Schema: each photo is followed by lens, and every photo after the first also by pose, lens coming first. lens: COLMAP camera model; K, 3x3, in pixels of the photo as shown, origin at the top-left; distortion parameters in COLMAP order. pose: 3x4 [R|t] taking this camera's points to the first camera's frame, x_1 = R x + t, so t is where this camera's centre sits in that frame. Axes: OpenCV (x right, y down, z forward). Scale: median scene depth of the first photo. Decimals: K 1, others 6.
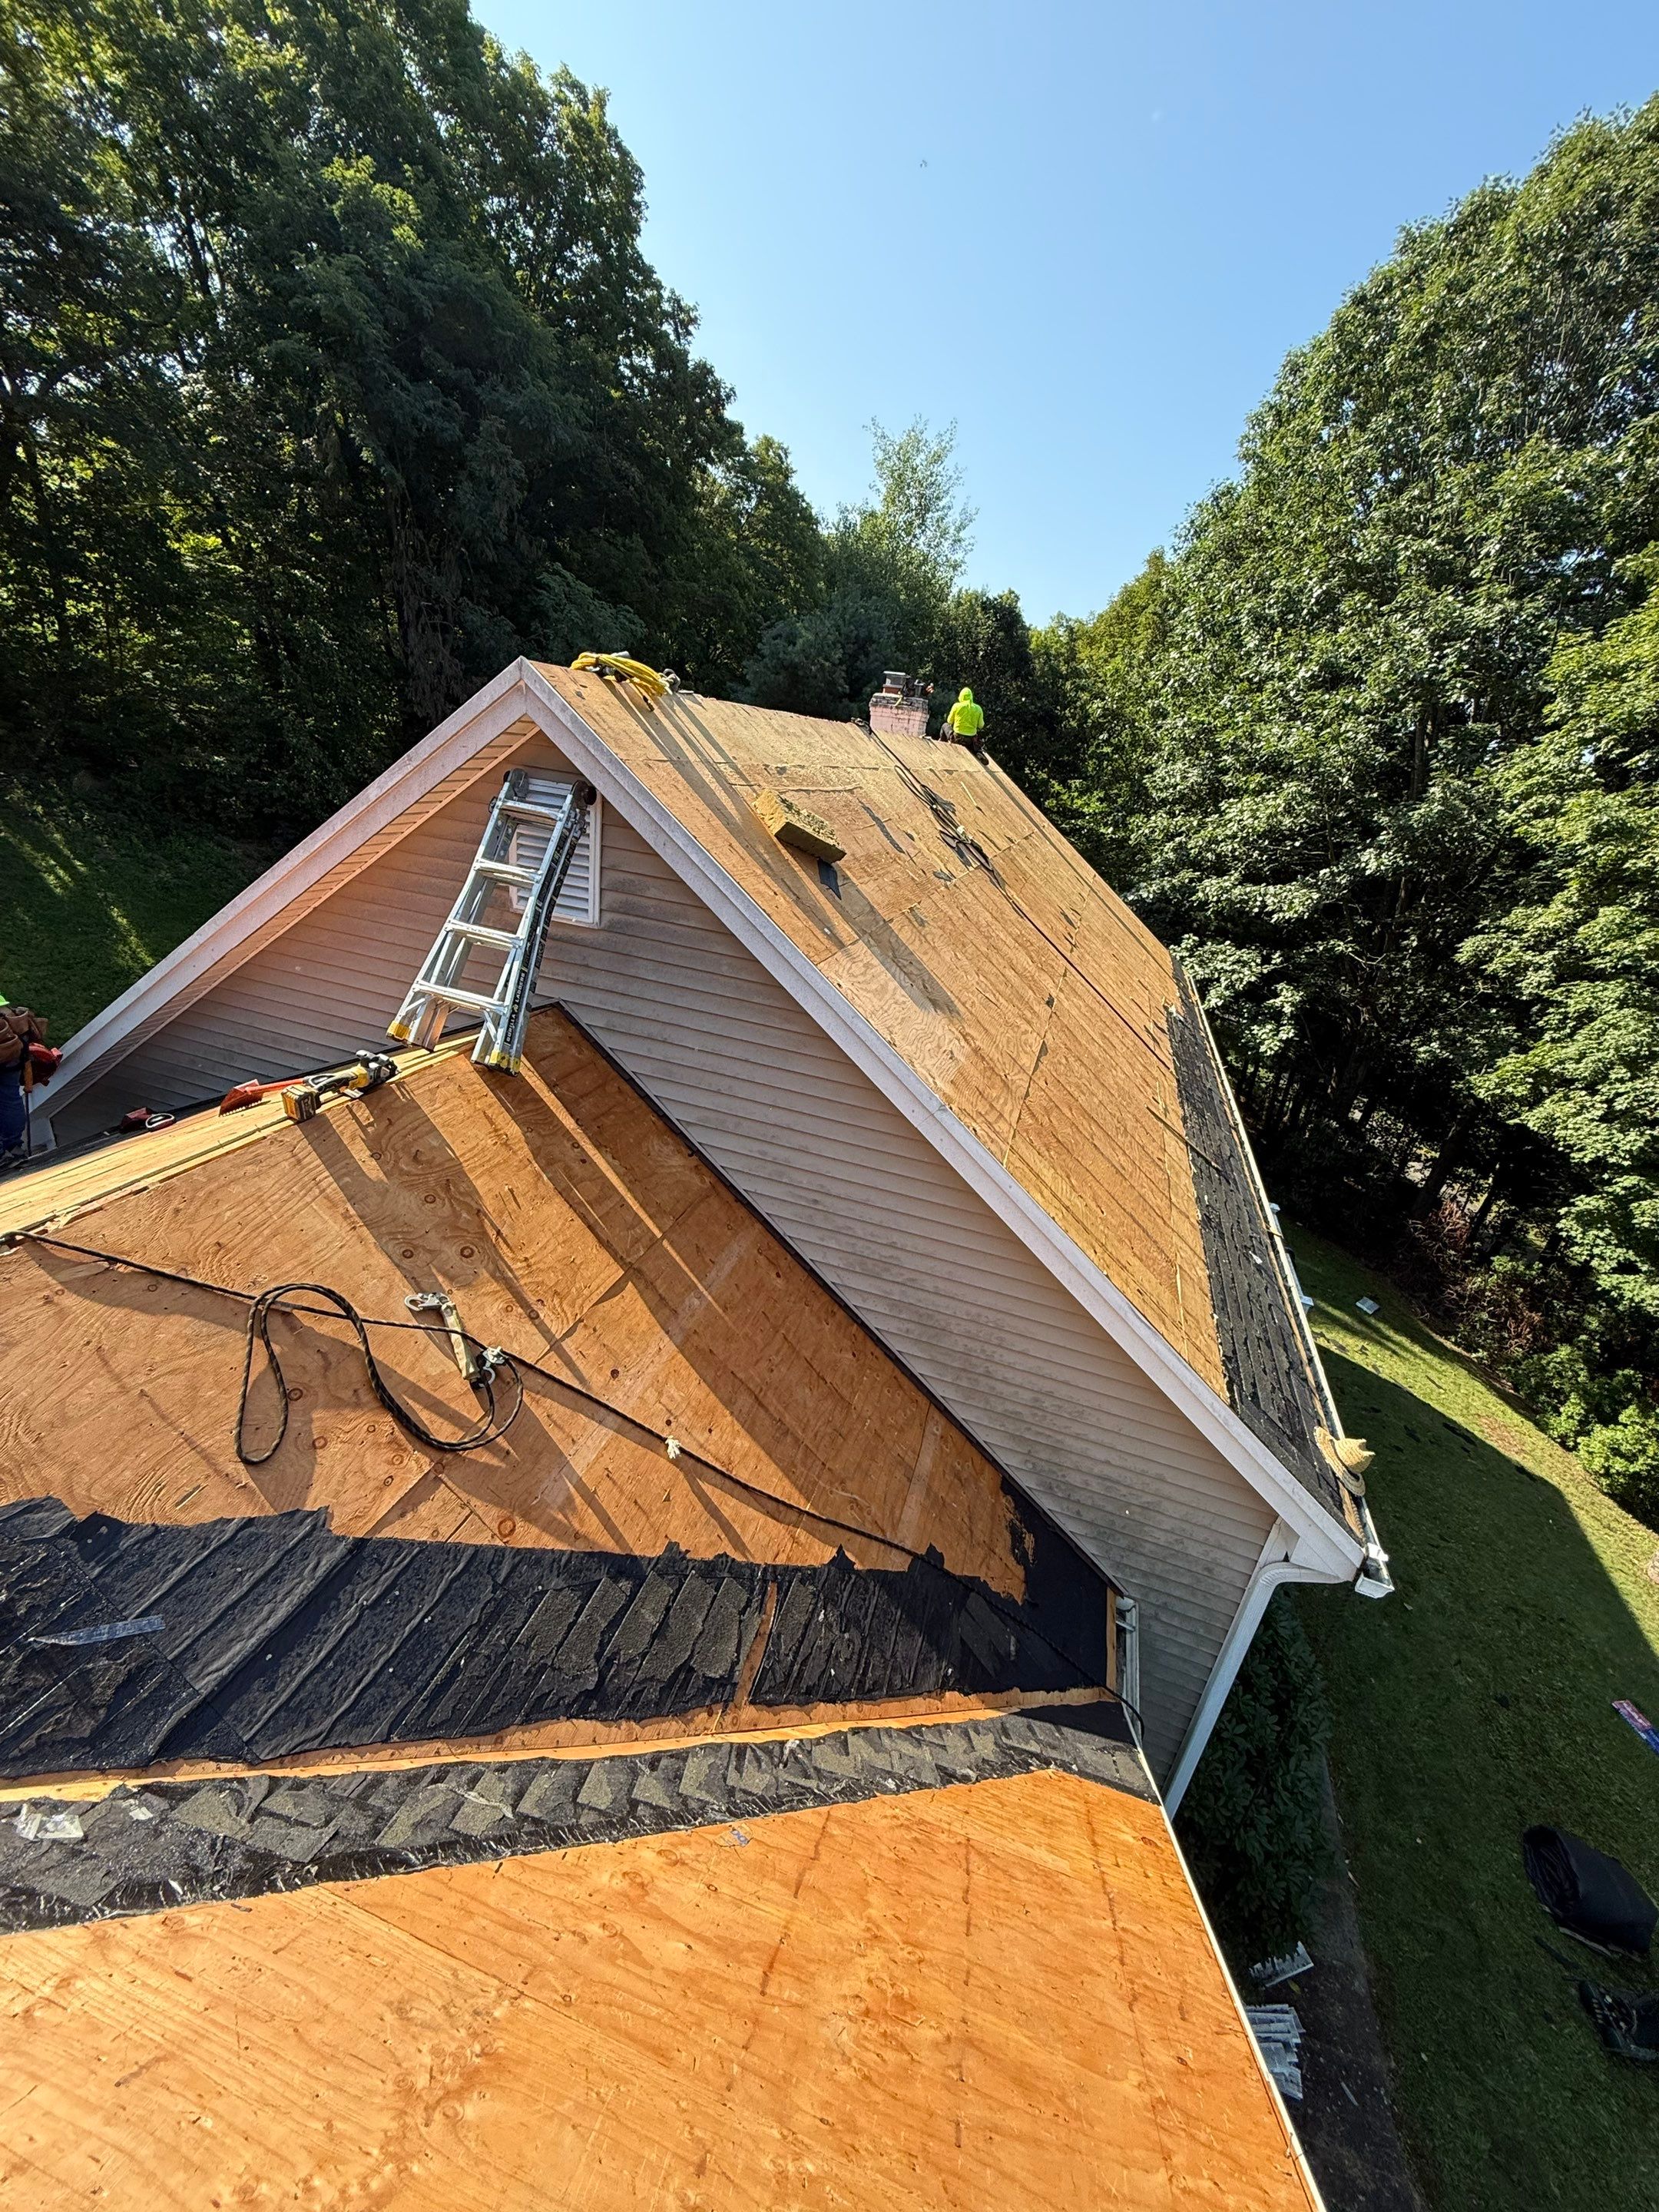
lens RADIAL K [[860.2, 0, 829.5], [0, 860.2, 1106.0], [0, 0, 1]] dist [-0.000261, 0.000173]
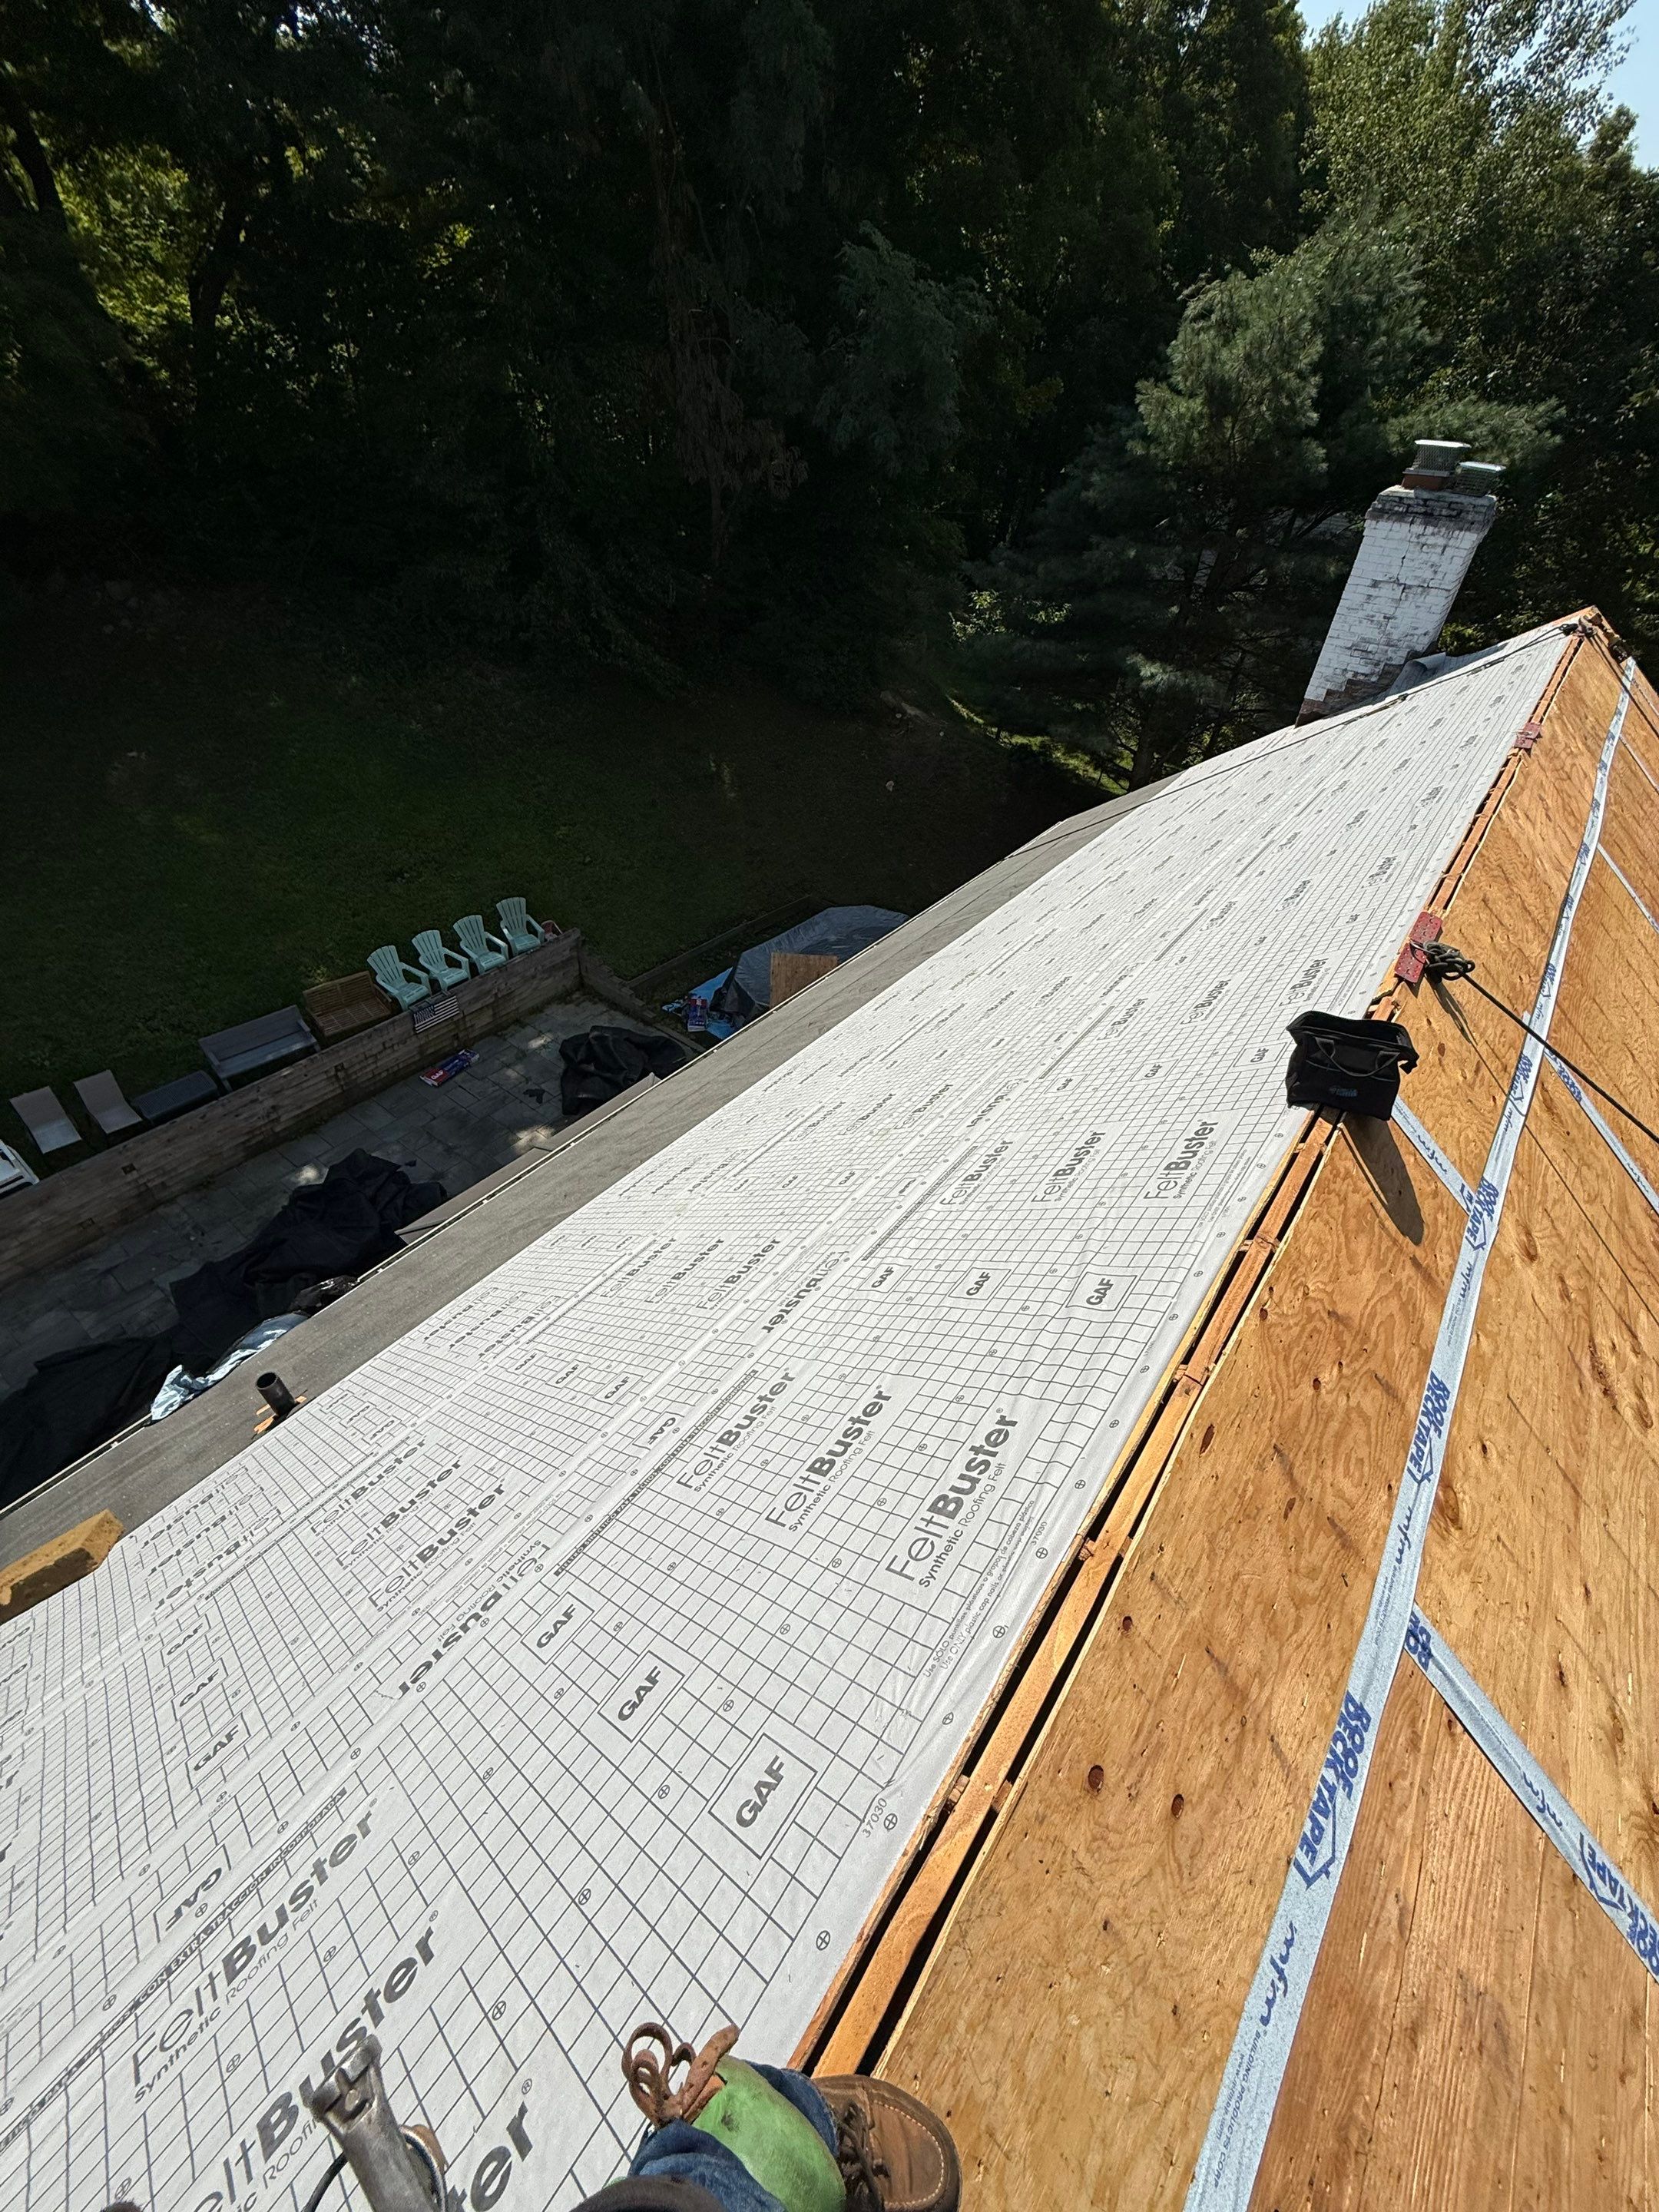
lens RADIAL K [[878.0, 0, 829.5], [0, 878.0, 1106.0], [0, 0, 1]] dist [-0.000129, 0.000007]
pose [[0.935726, 0.165274, -0.311612, -0.022390], [-0.076143, 0.957249, 0.279063, -0.167219], [0.344412, -0.237400, 0.908307, 0.217000]]
